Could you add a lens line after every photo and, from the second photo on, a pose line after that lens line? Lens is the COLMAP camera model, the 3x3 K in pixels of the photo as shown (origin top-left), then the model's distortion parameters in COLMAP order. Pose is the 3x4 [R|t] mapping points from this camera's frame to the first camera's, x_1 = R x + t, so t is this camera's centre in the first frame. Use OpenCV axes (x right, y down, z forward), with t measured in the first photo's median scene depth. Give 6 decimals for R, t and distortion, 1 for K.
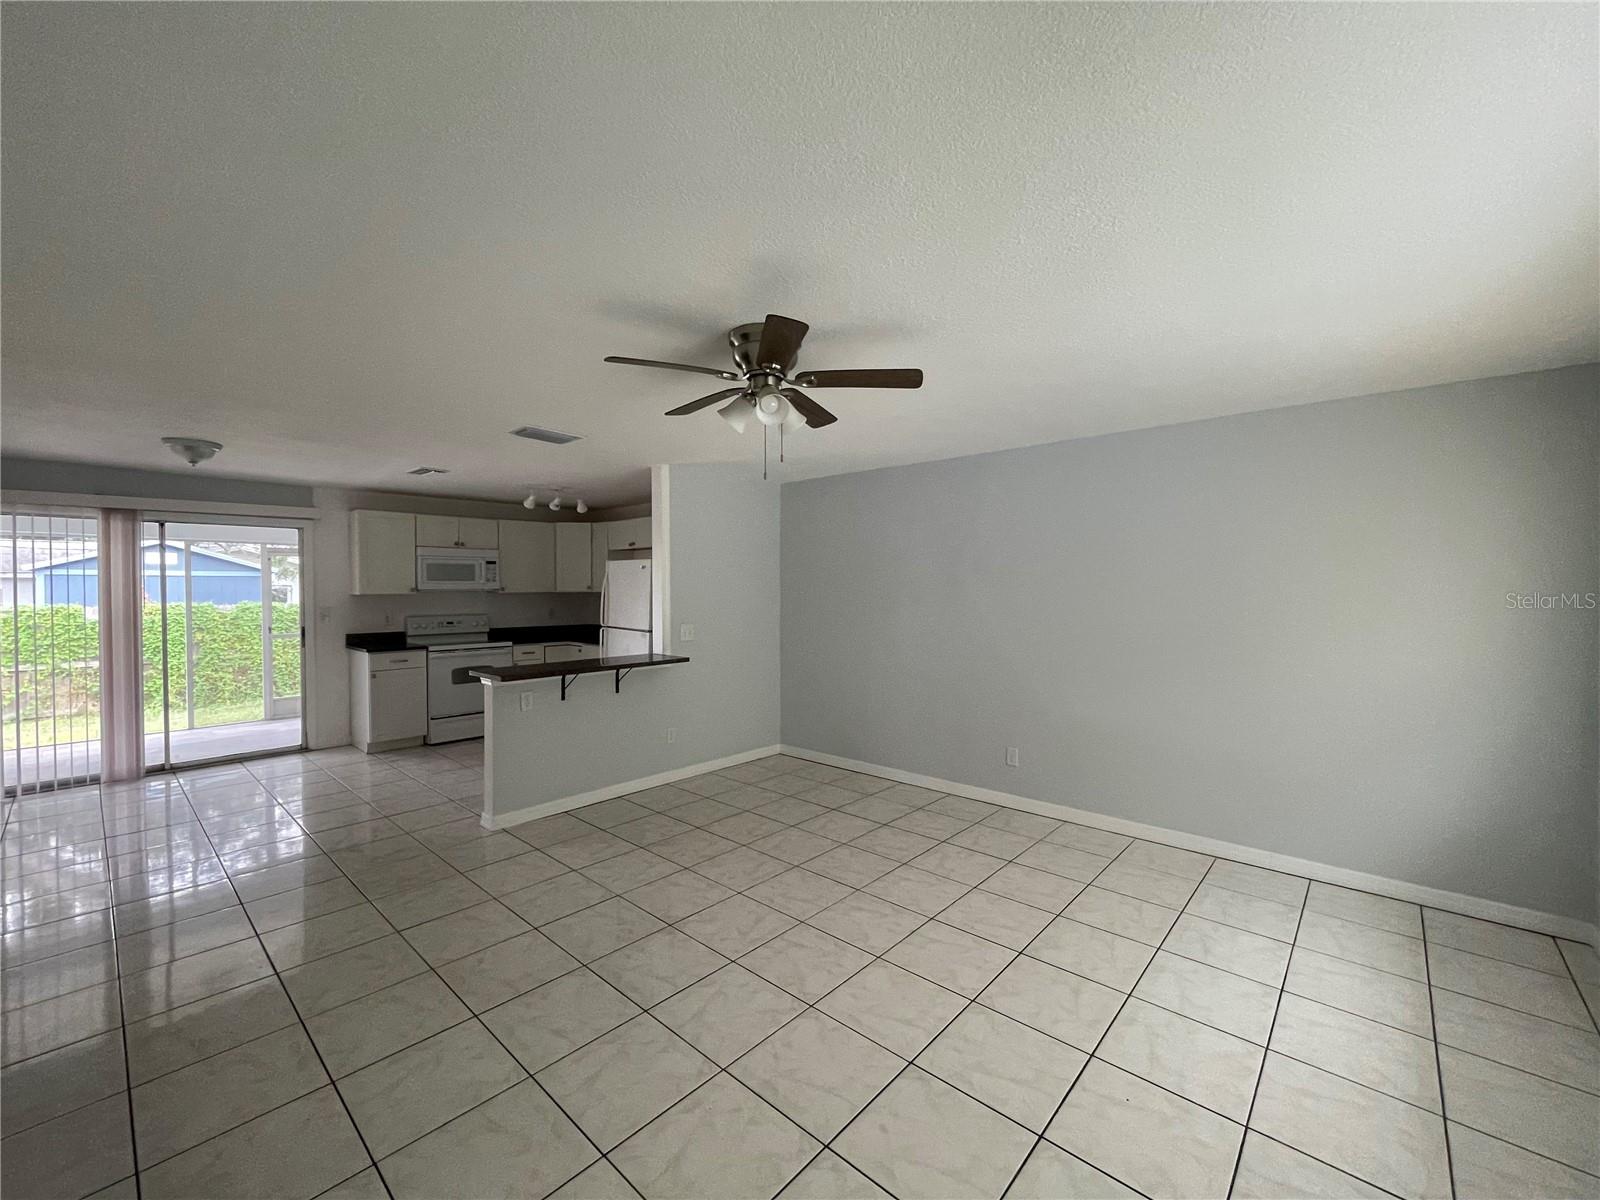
lens RADIAL K [[651.0, 0, 800.4], [0, 651.0, 596.3], [0, 0, 1]] dist [-0.002199, 0.000479]
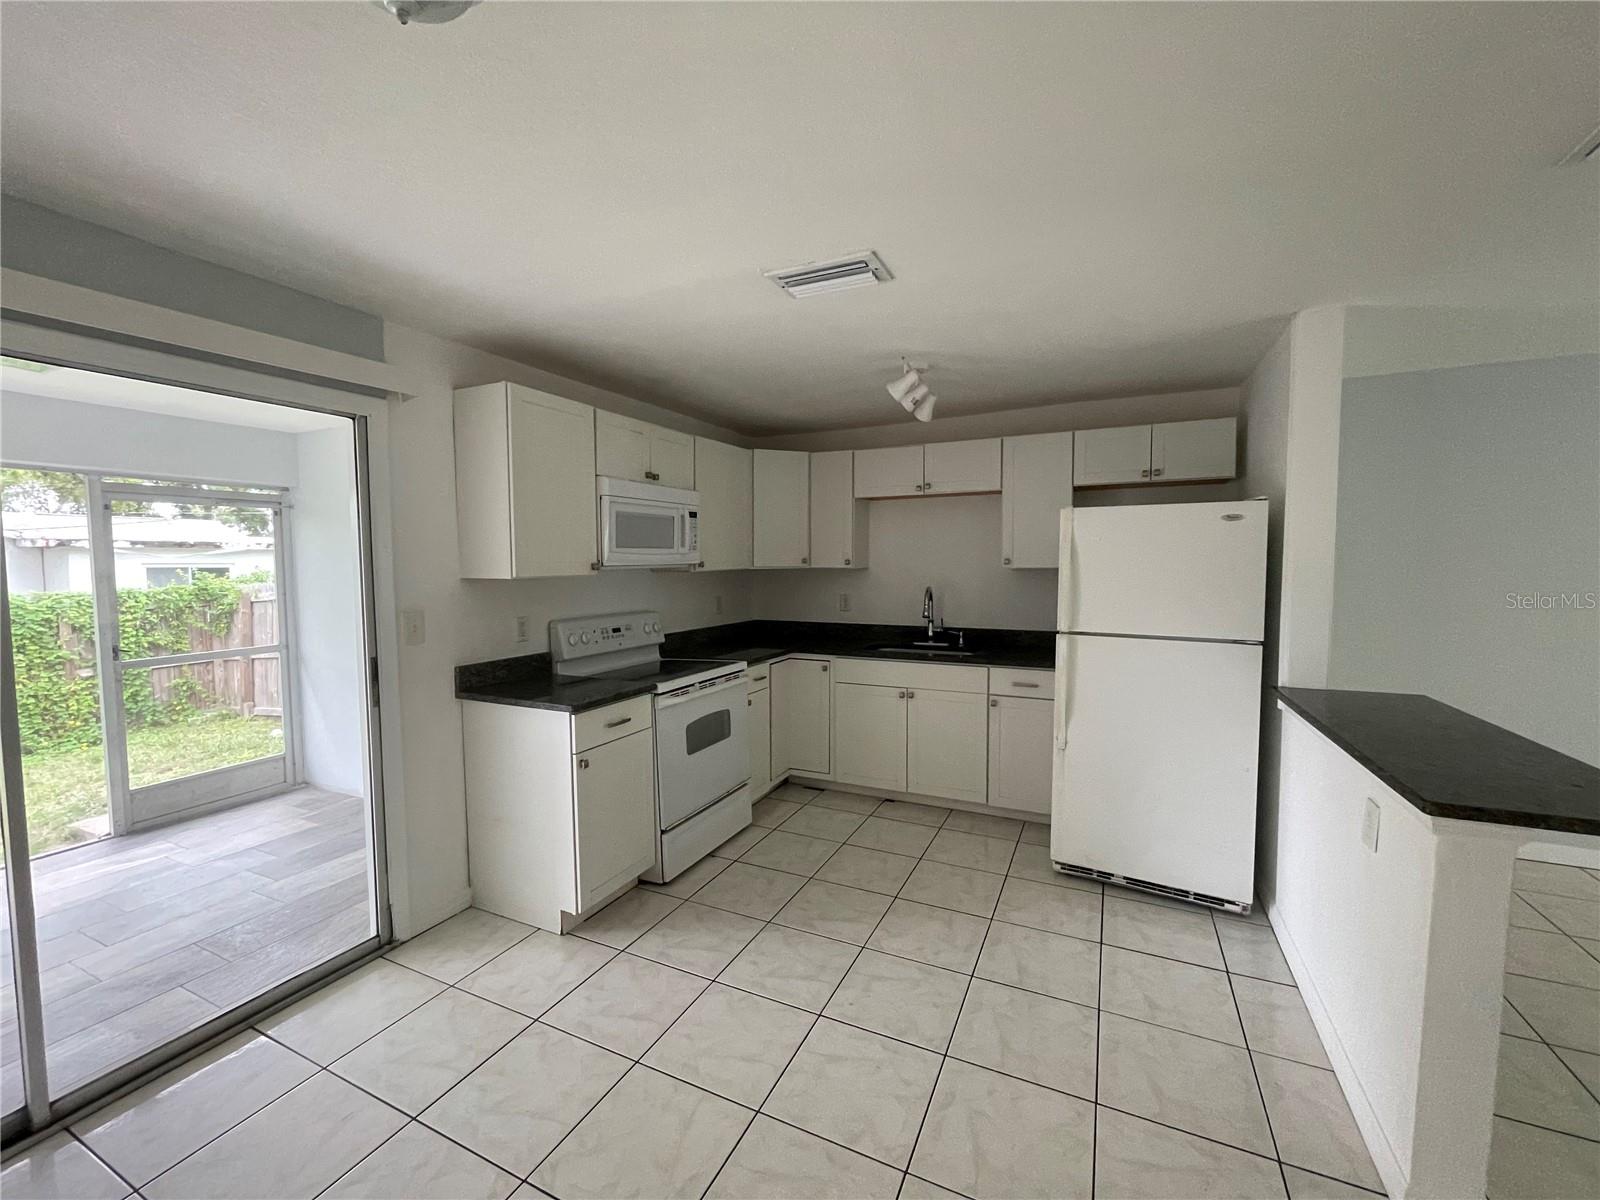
lens RADIAL K [[651.0, 0, 796.8], [0, 651.0, 598.5], [0, 0, 1]] dist [-0.002199, 0.000479]
pose [[0.960487, -0.022117, 0.277446, -0.549308], [0.010631, 0.999026, 0.042837, -0.004973], [-0.278123, -0.038195, 0.959786, 0.468002]]
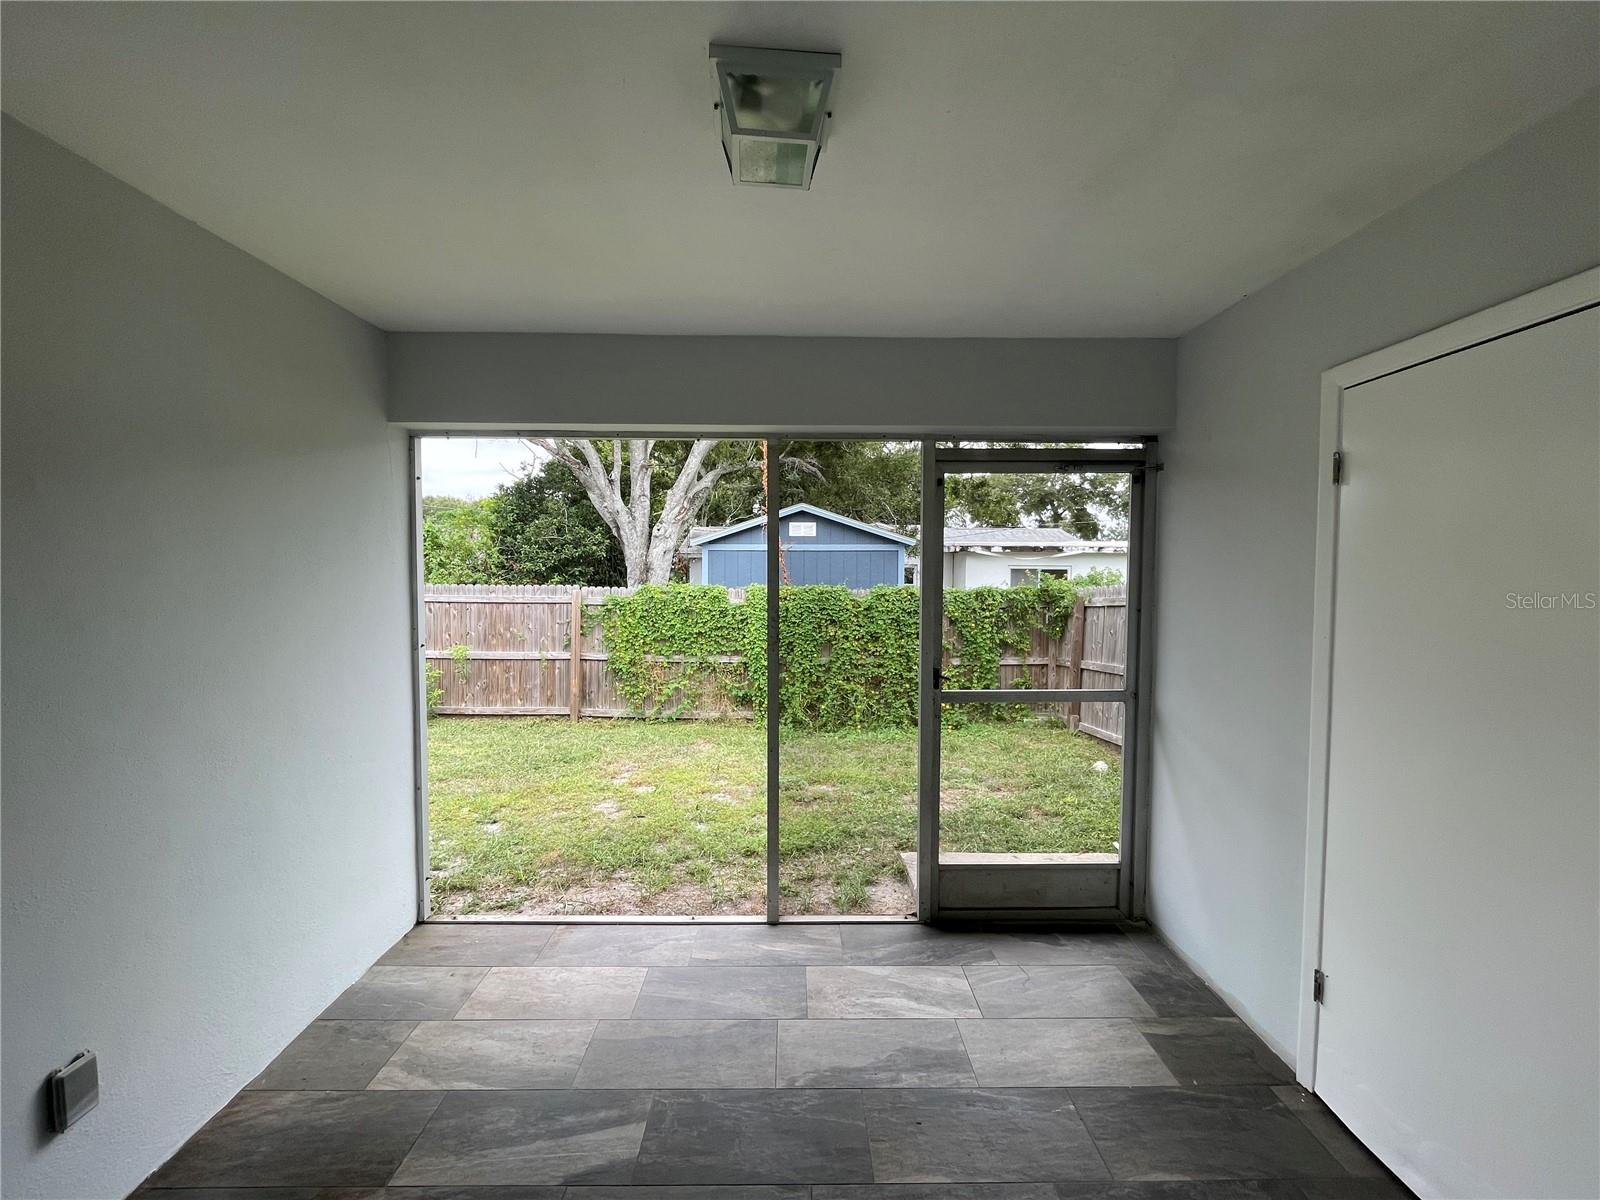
lens RADIAL K [[651.0, 0, 801.2], [0, 651.0, 594.2], [0, 0, 1]] dist [-0.002199, 0.000479]
pose [[0.679625, 0.034970, -0.732725, -0.719634], [-0.016470, 0.999339, 0.032418, -0.006949], [0.733374, -0.009965, 0.679752, 0.833403]]
